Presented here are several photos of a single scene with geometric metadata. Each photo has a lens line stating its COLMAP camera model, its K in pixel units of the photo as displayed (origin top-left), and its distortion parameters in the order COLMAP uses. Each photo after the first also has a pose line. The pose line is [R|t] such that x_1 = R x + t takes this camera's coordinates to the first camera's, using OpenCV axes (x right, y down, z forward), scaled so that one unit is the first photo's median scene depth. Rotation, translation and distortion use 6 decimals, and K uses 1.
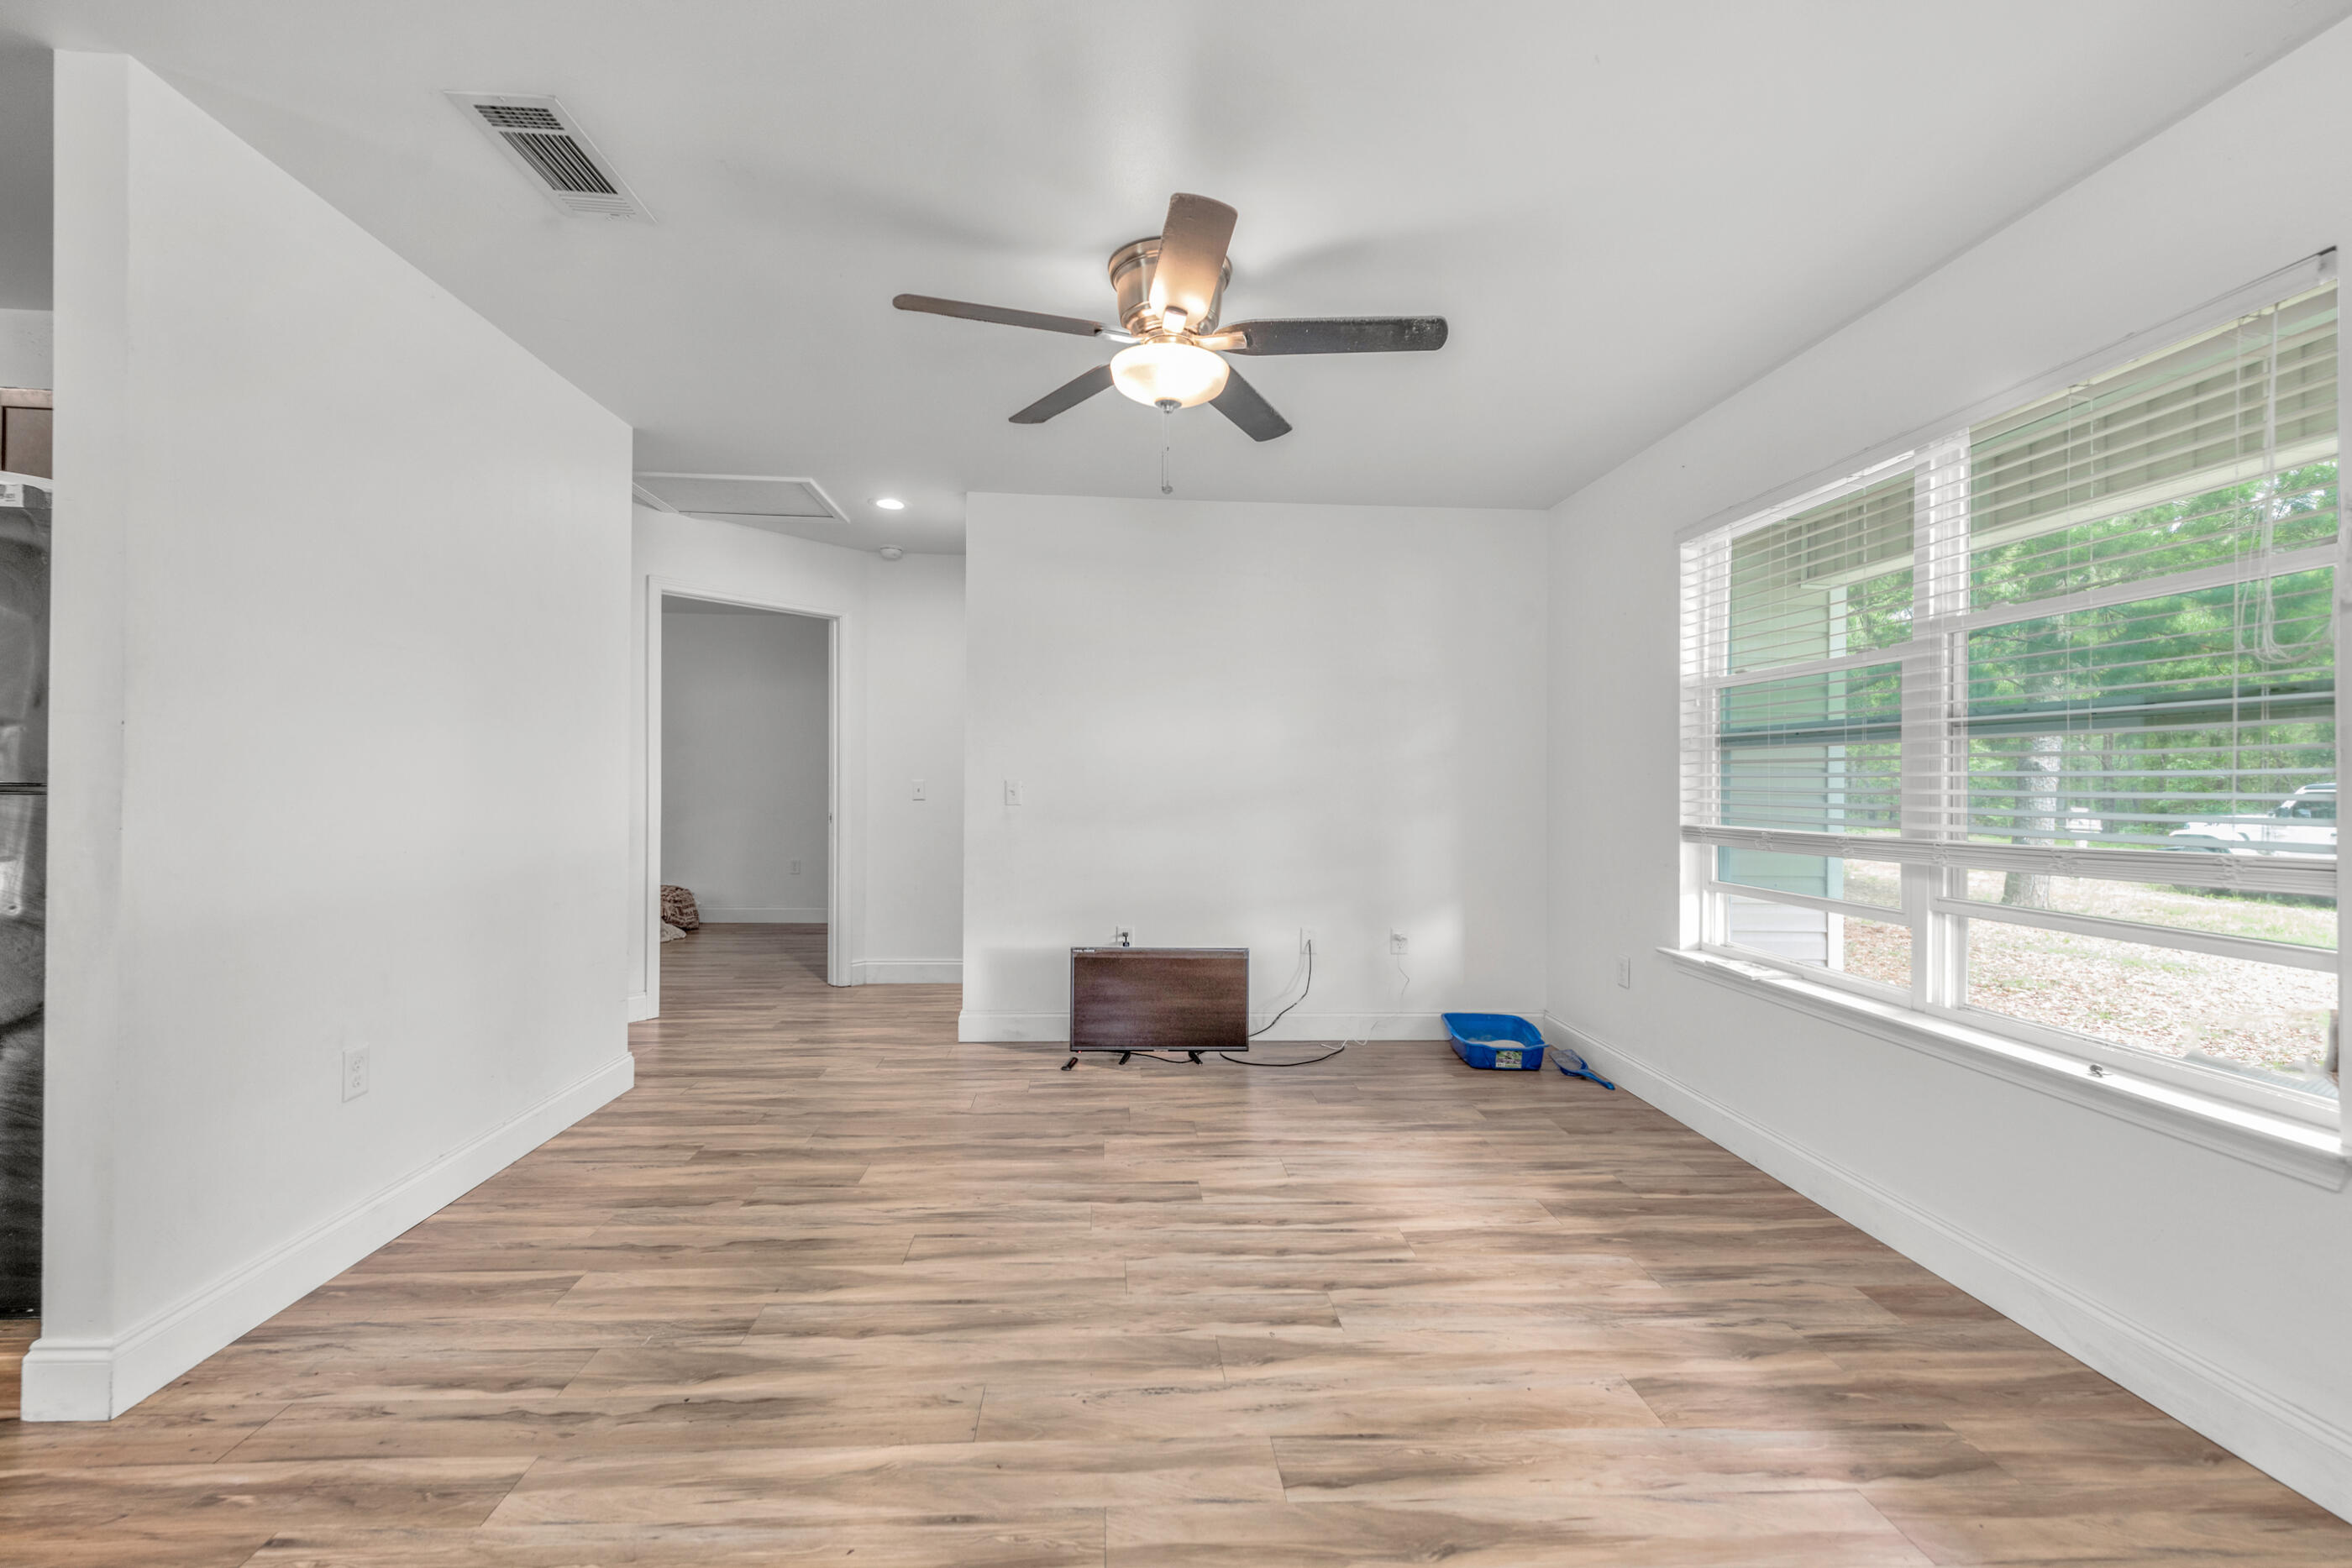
lens RADIAL K [[971.2, 0, 1142.1], [0, 971.2, 780.6], [0, 0, 1]] dist [0.014395, -0.005985]
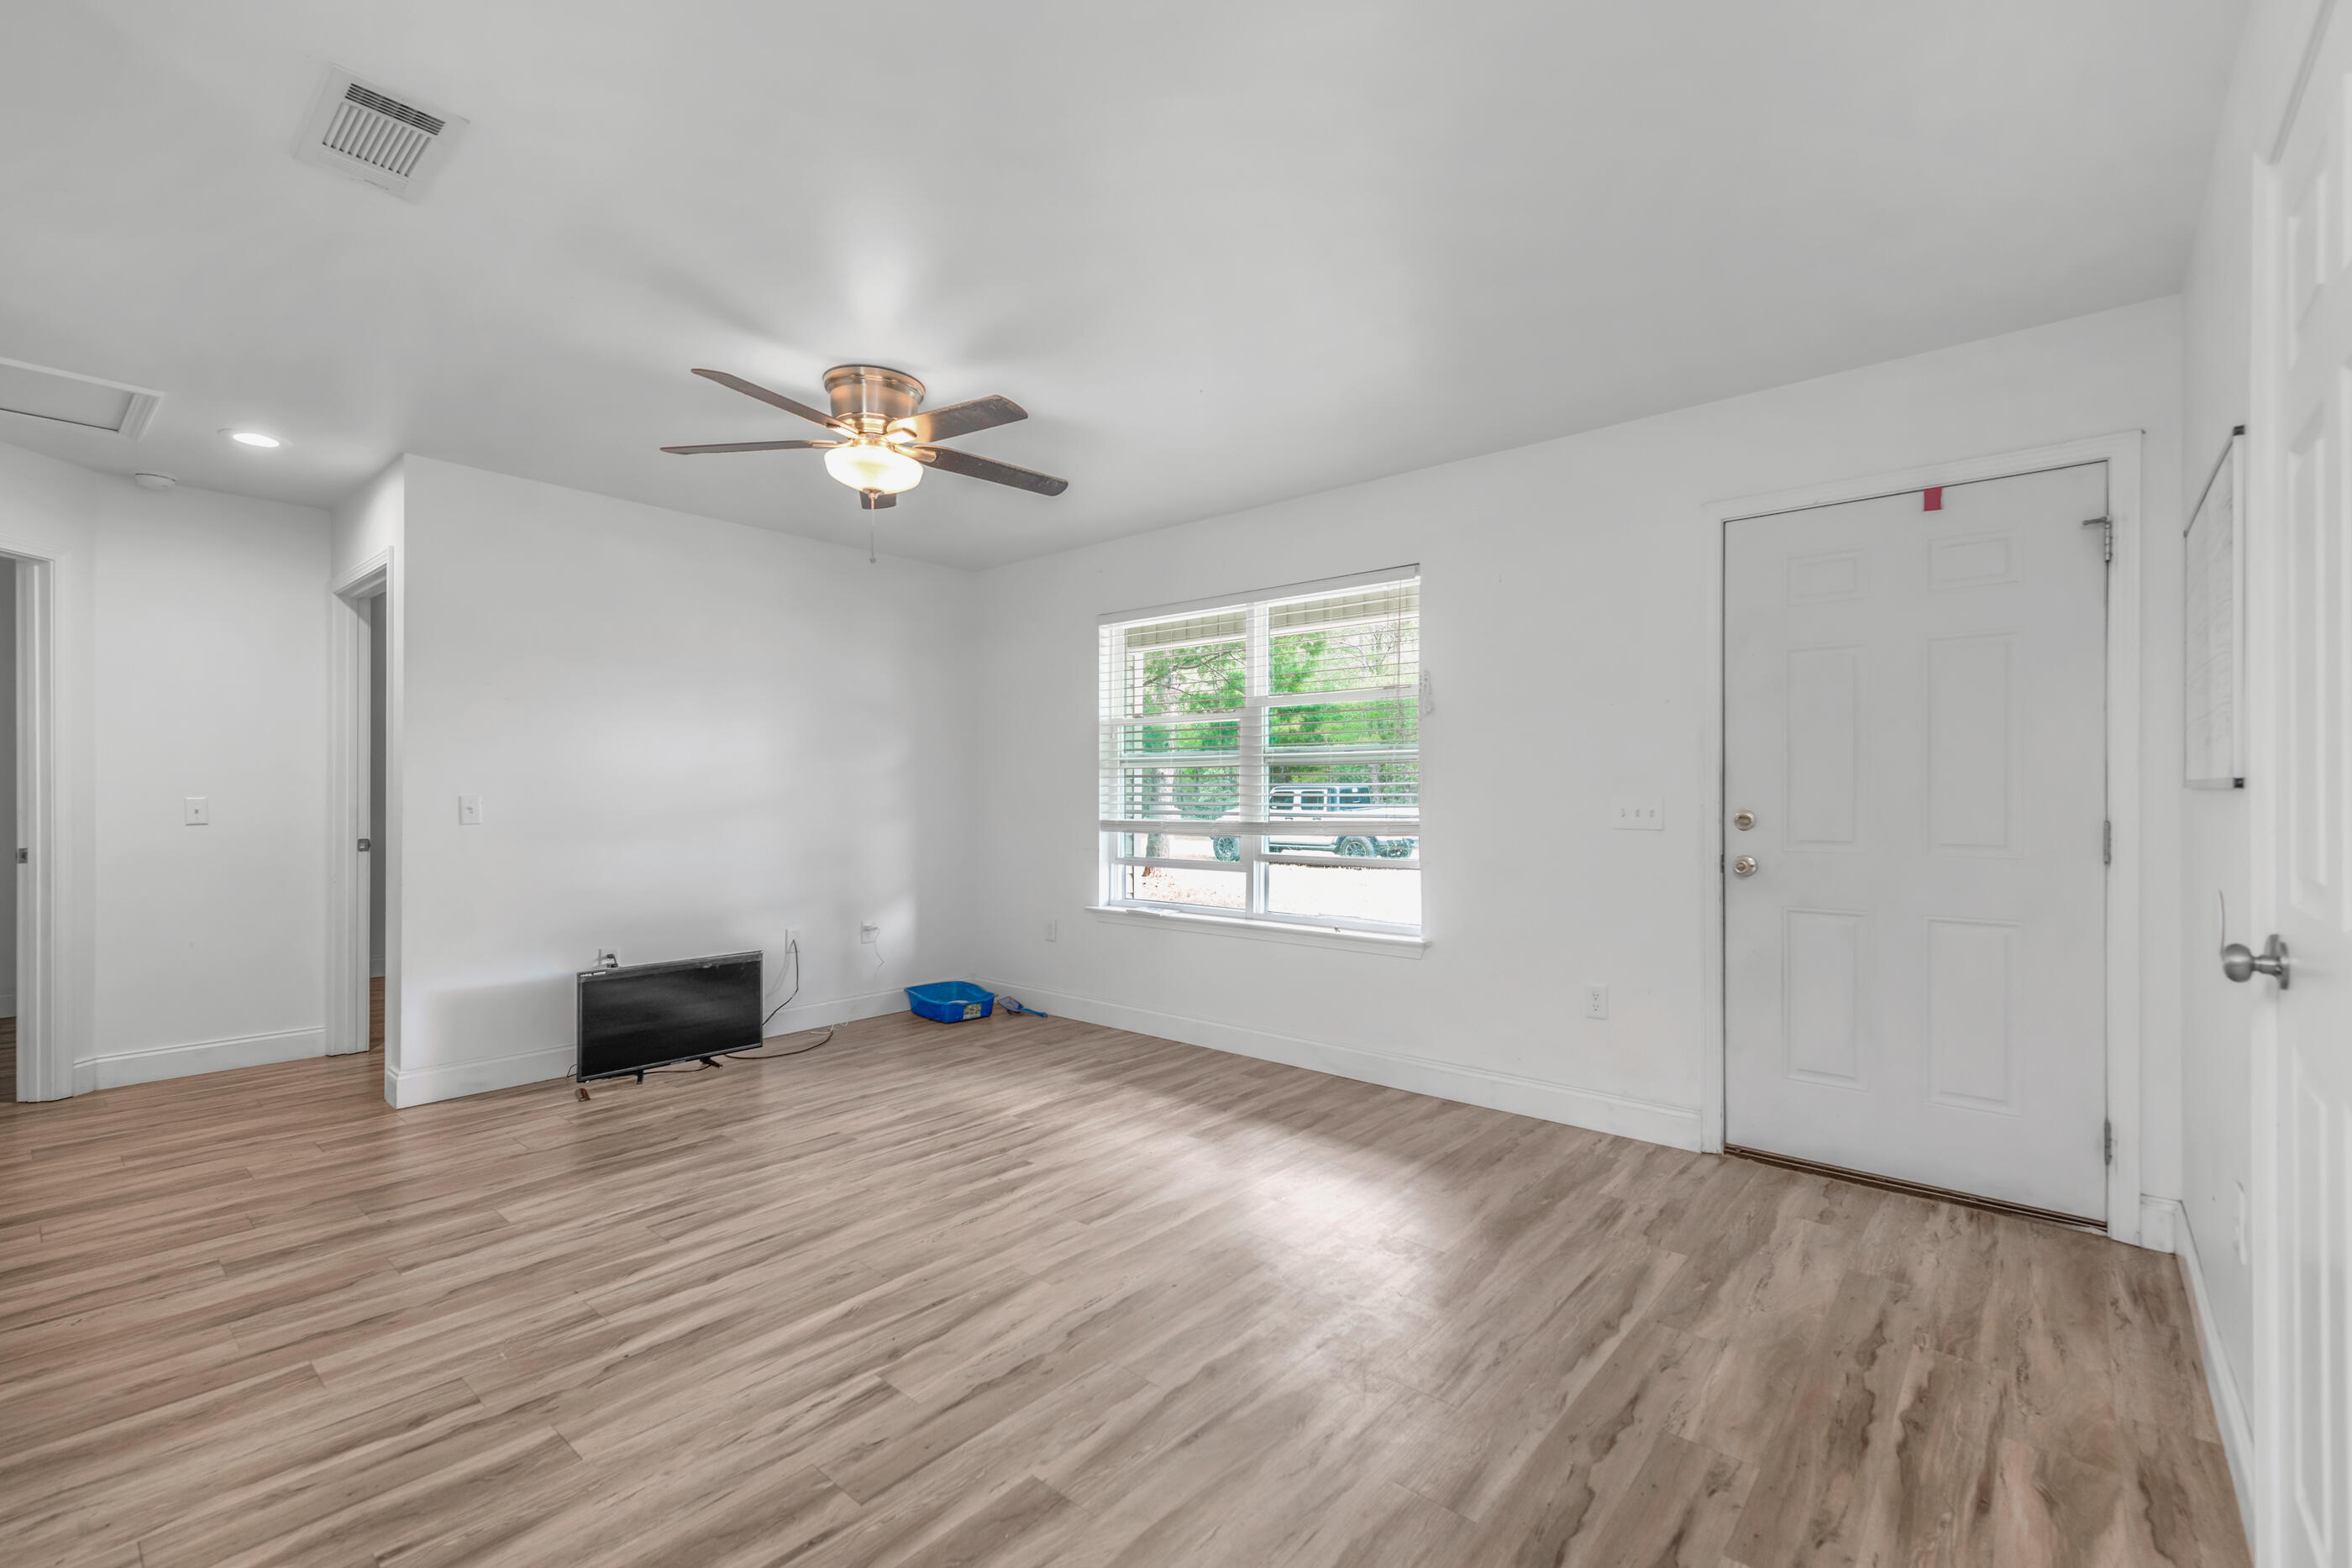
lens RADIAL K [[1052.8, 0, 1212.2], [0, 1052.8, 814.1], [0, 0, 1]] dist [-0.001898, -0.001070]
pose [[0.668621, -0.029231, 0.743028, -0.603805], [0.008877, 0.999470, 0.031332, -0.012367], [-0.743550, -0.014354, 0.668526, -0.199123]]
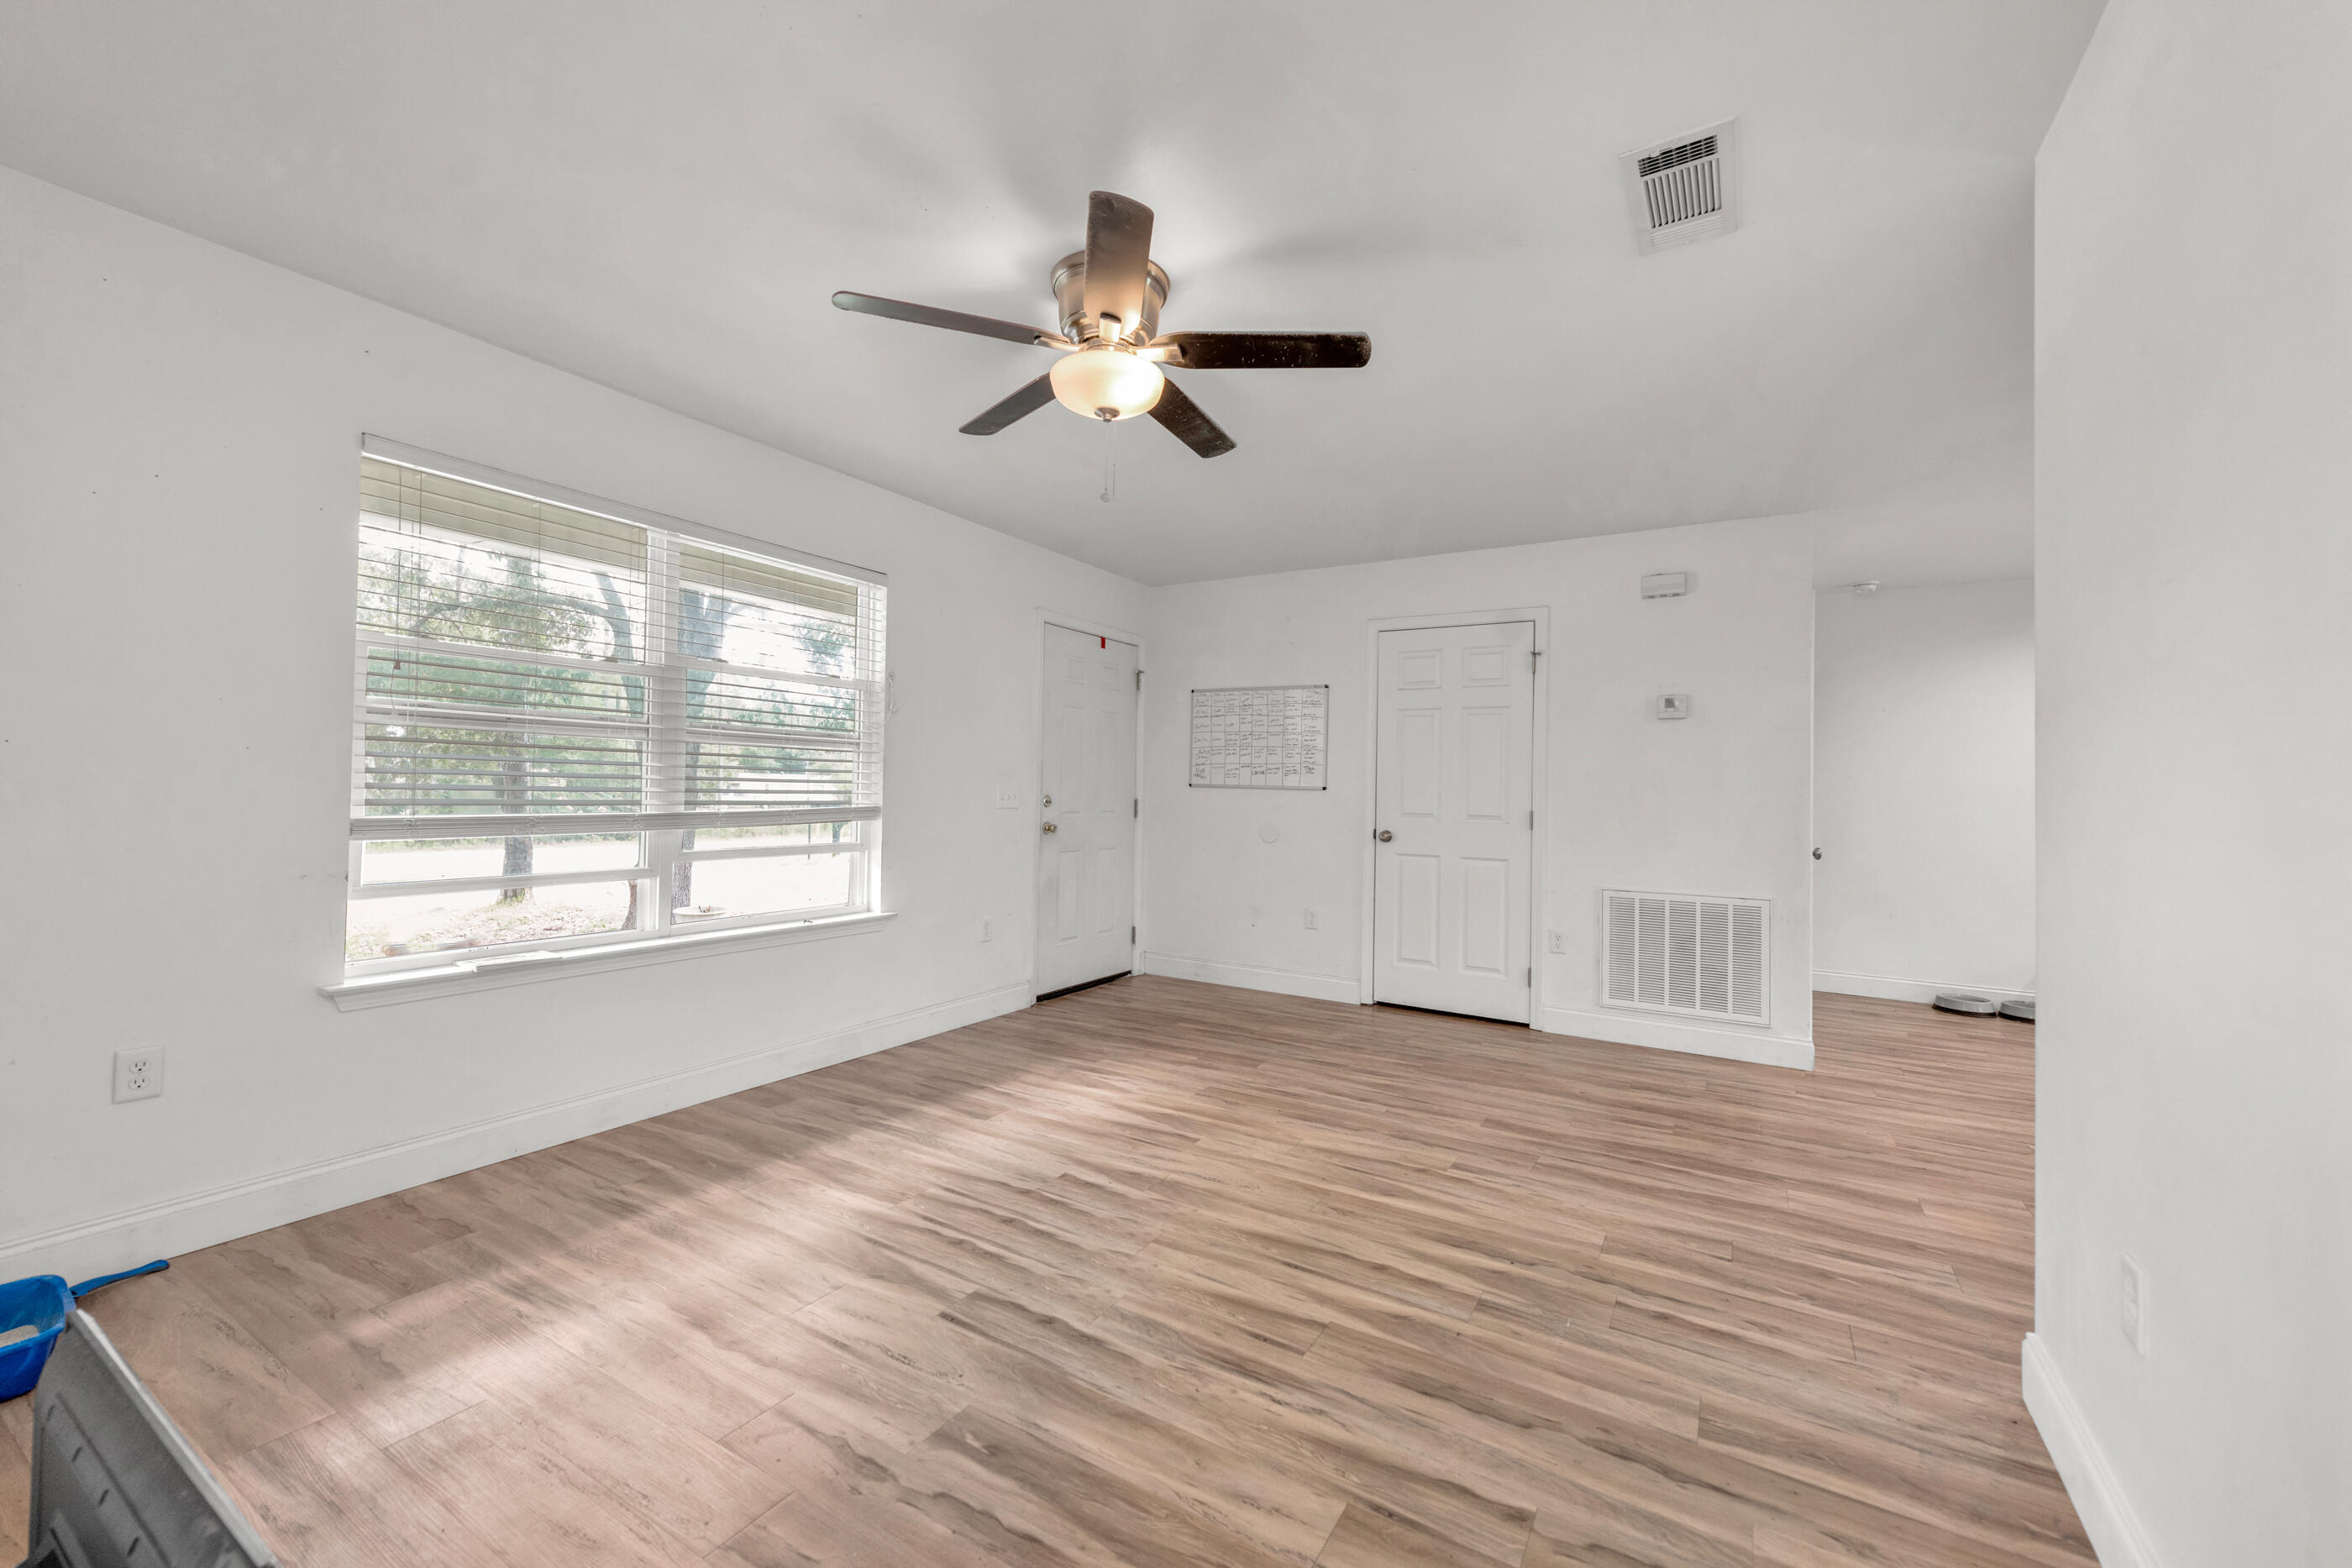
lens RADIAL K [[899.3, 0, 1200.8], [0, 899.3, 780.8], [0, 0, 1]] dist [-0.013789, -0.000059]
pose [[-0.841280, -0.024666, 0.540036, -0.512282], [-0.028965, 0.999580, 0.000532, -0.019598], [-0.539822, -0.015194, -0.841642, 1.554057]]
